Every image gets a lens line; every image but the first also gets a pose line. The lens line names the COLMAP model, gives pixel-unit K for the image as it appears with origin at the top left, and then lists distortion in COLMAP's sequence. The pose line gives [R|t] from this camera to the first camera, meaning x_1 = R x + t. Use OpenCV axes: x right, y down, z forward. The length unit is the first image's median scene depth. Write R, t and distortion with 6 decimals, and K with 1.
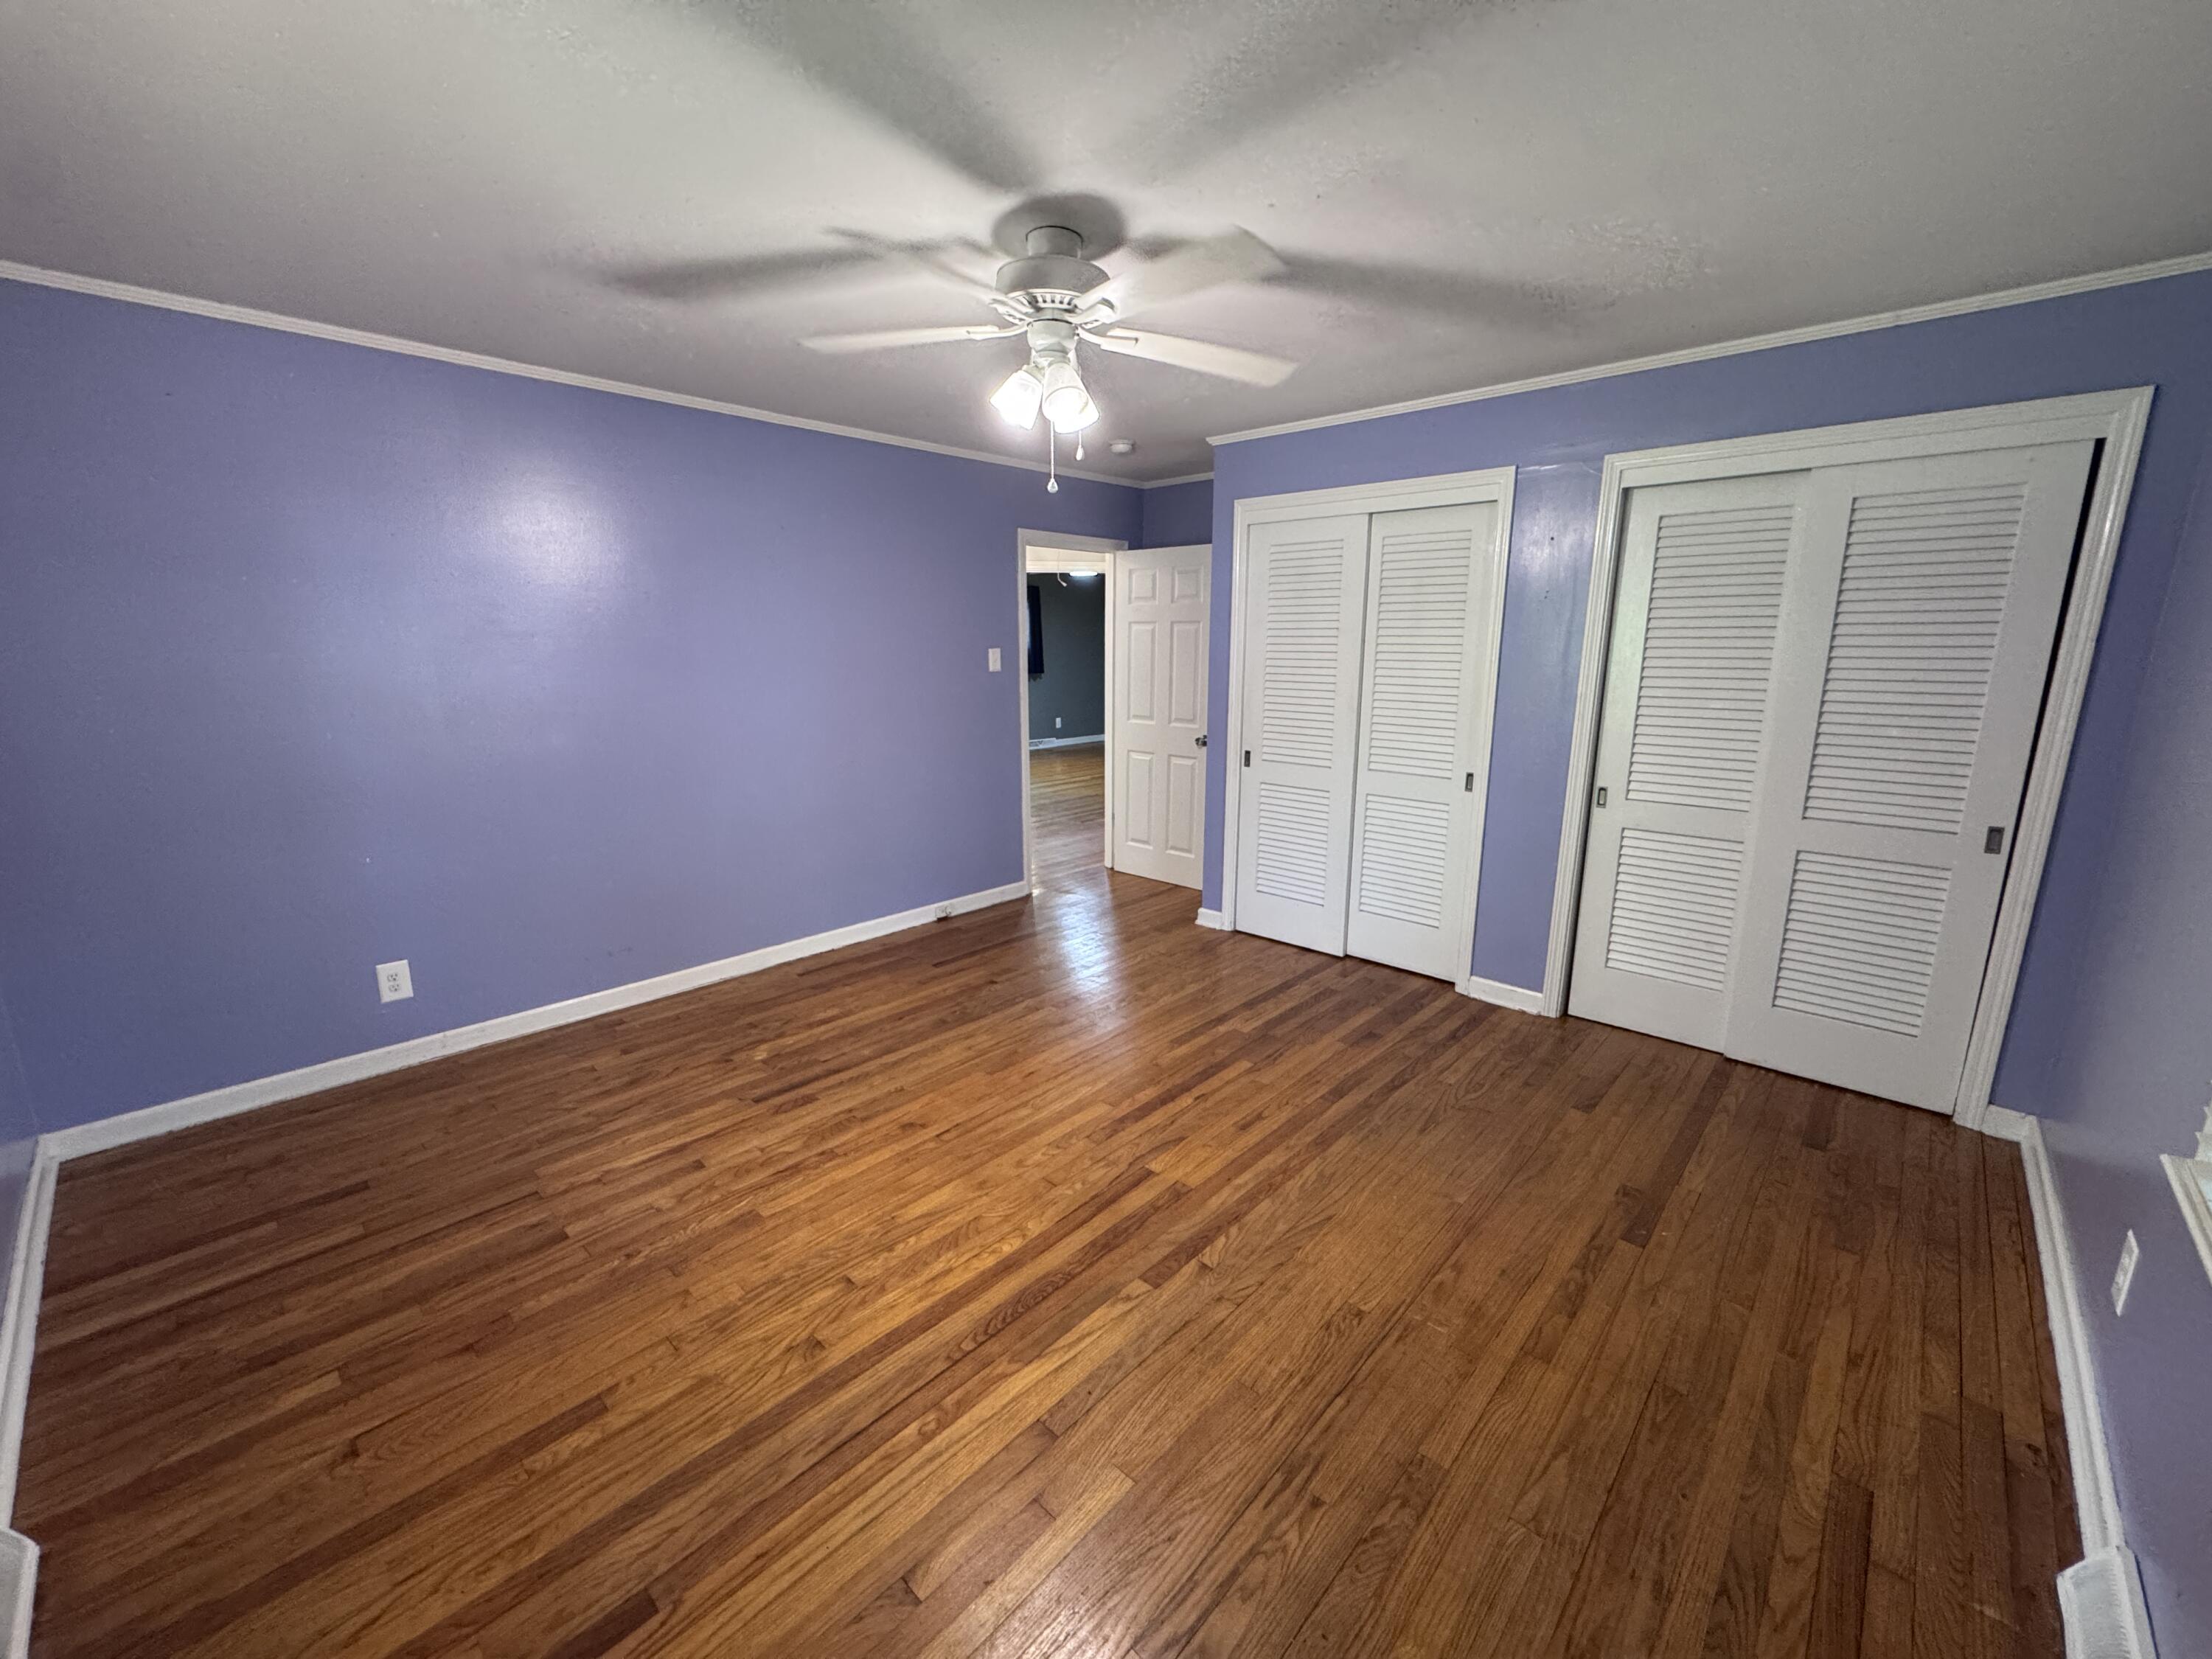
lens RADIAL K [[883.2, 0, 1106.0], [0, 883.2, 829.5], [0, 0, 1]] dist [-0.001616, 0.000054]
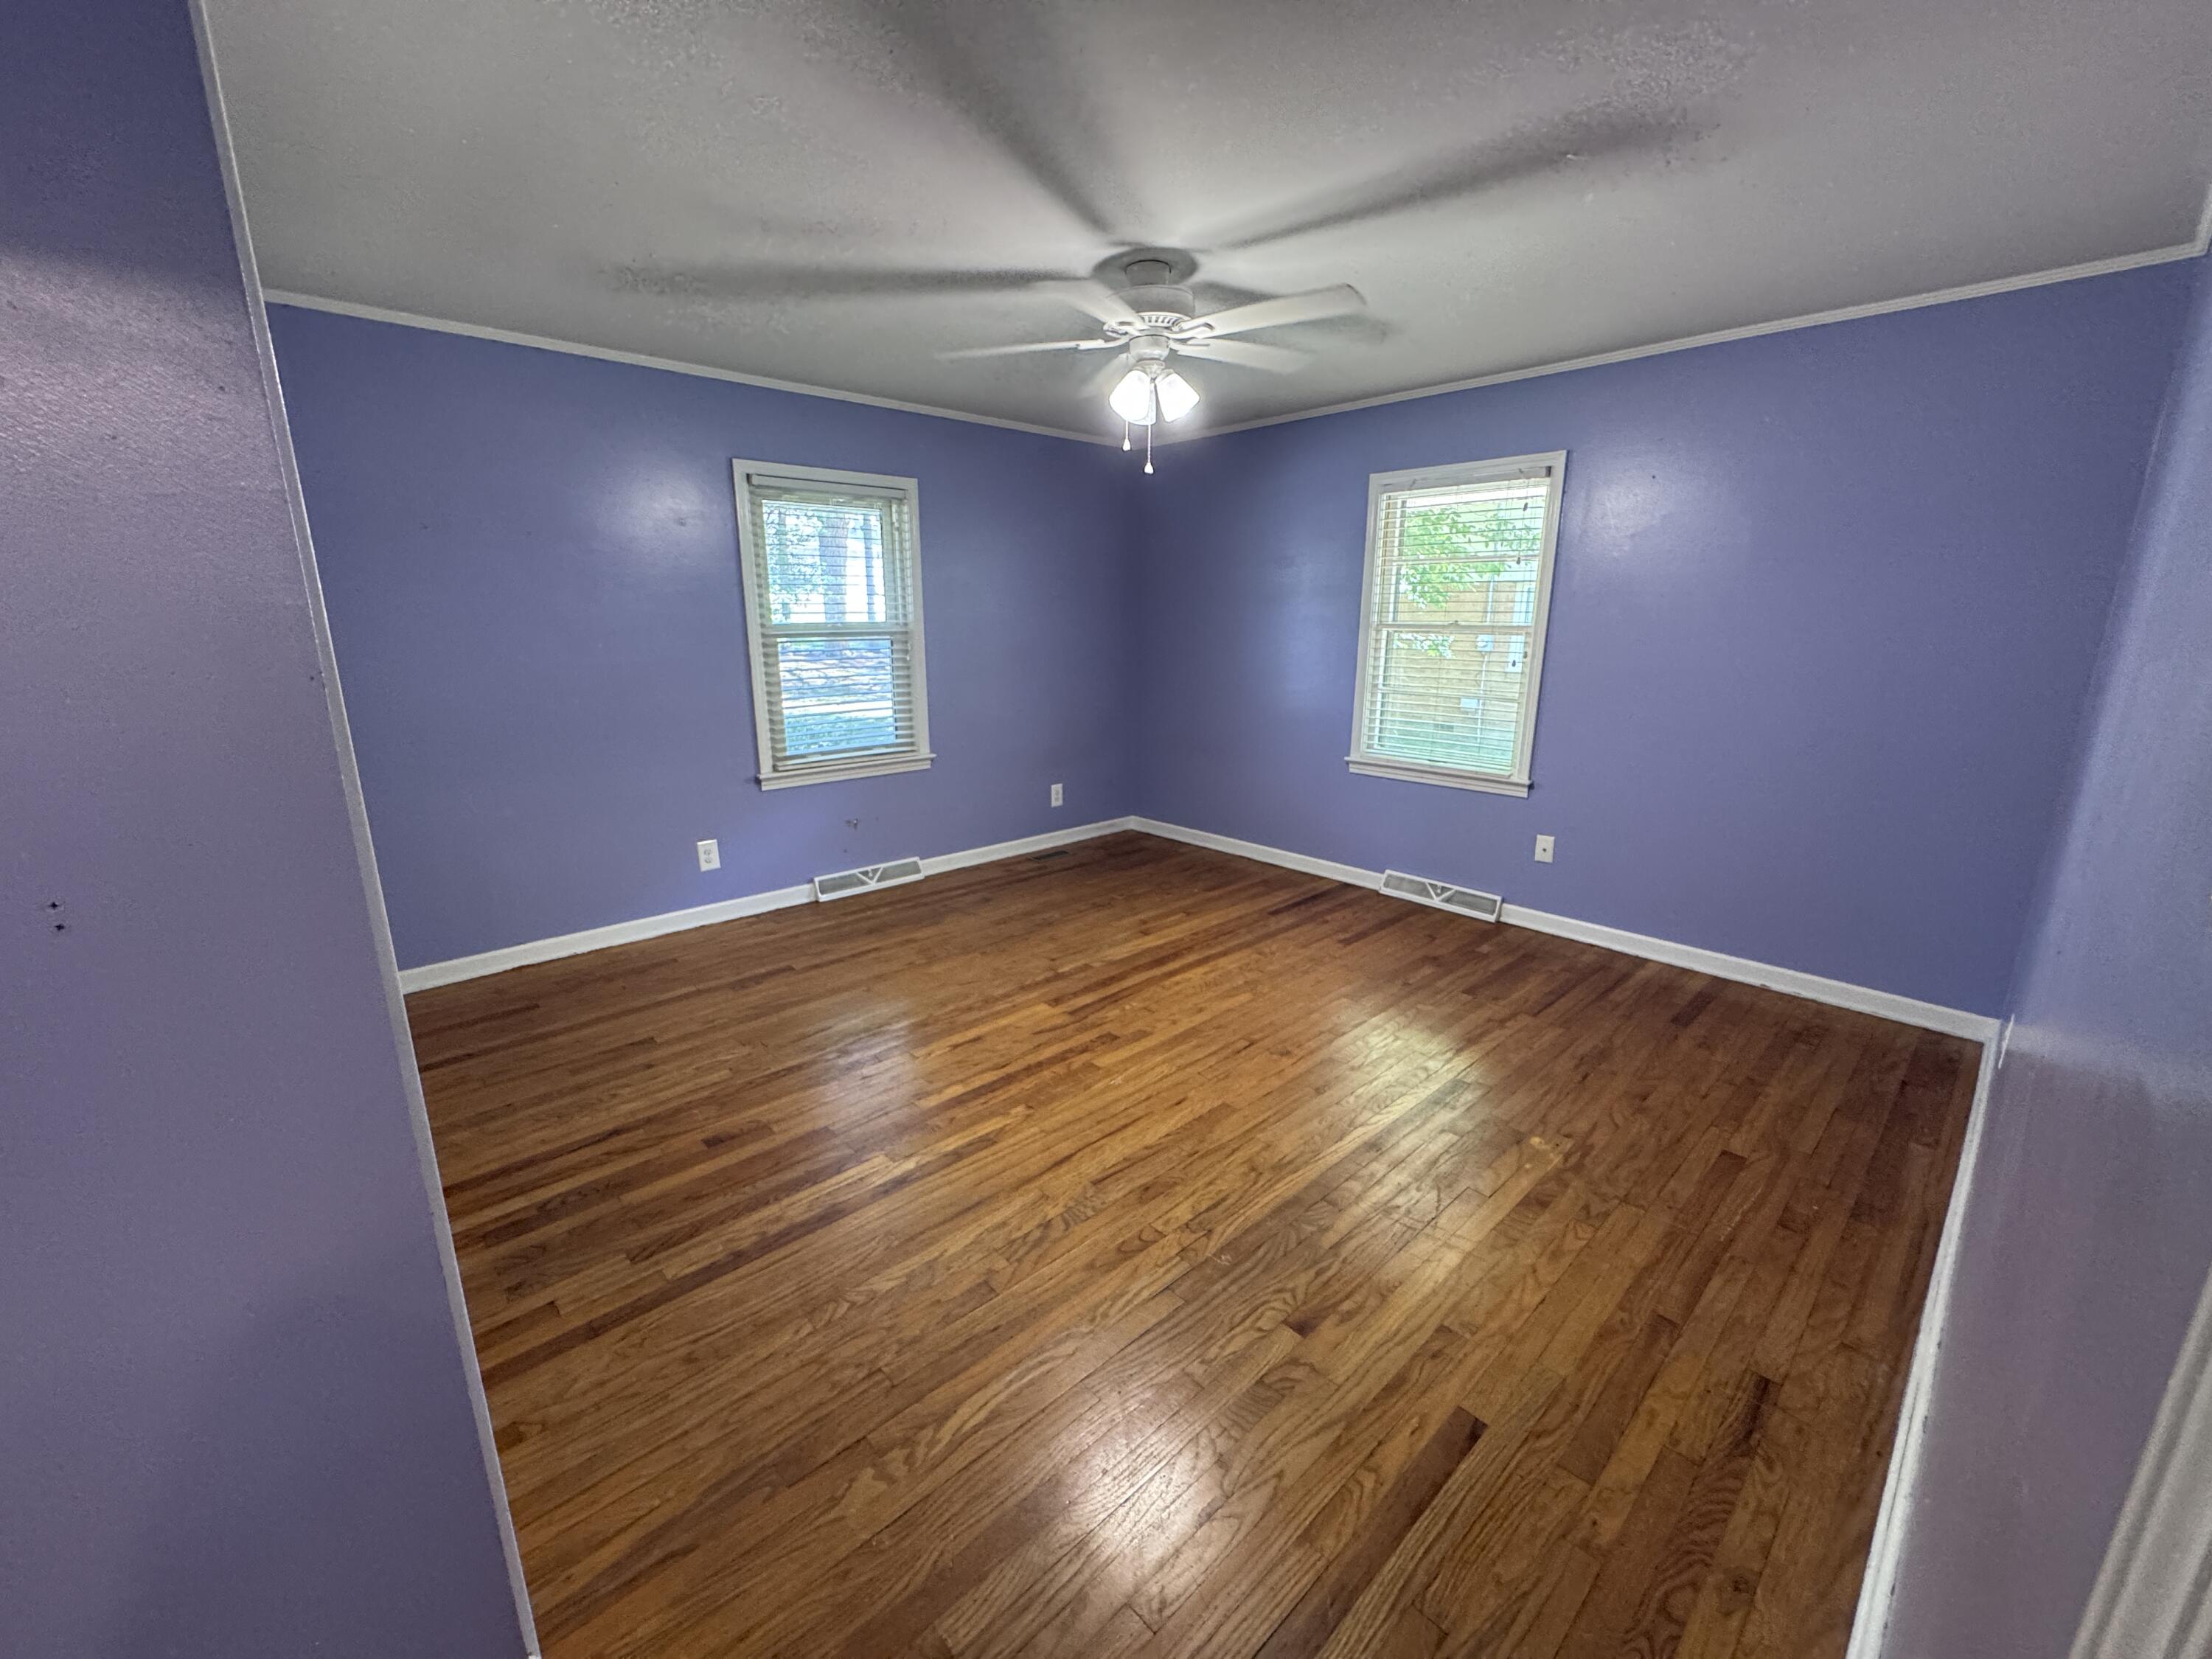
lens RADIAL K [[883.2, 0, 1106.0], [0, 883.2, 829.5], [0, 0, 1]] dist [-0.001616, 0.000054]
pose [[-0.997278, -0.019955, 0.070985, -0.095303], [0.013264, 0.898431, 0.438914, -0.461839], [-0.072534, 0.438661, -0.895721, 2.256231]]
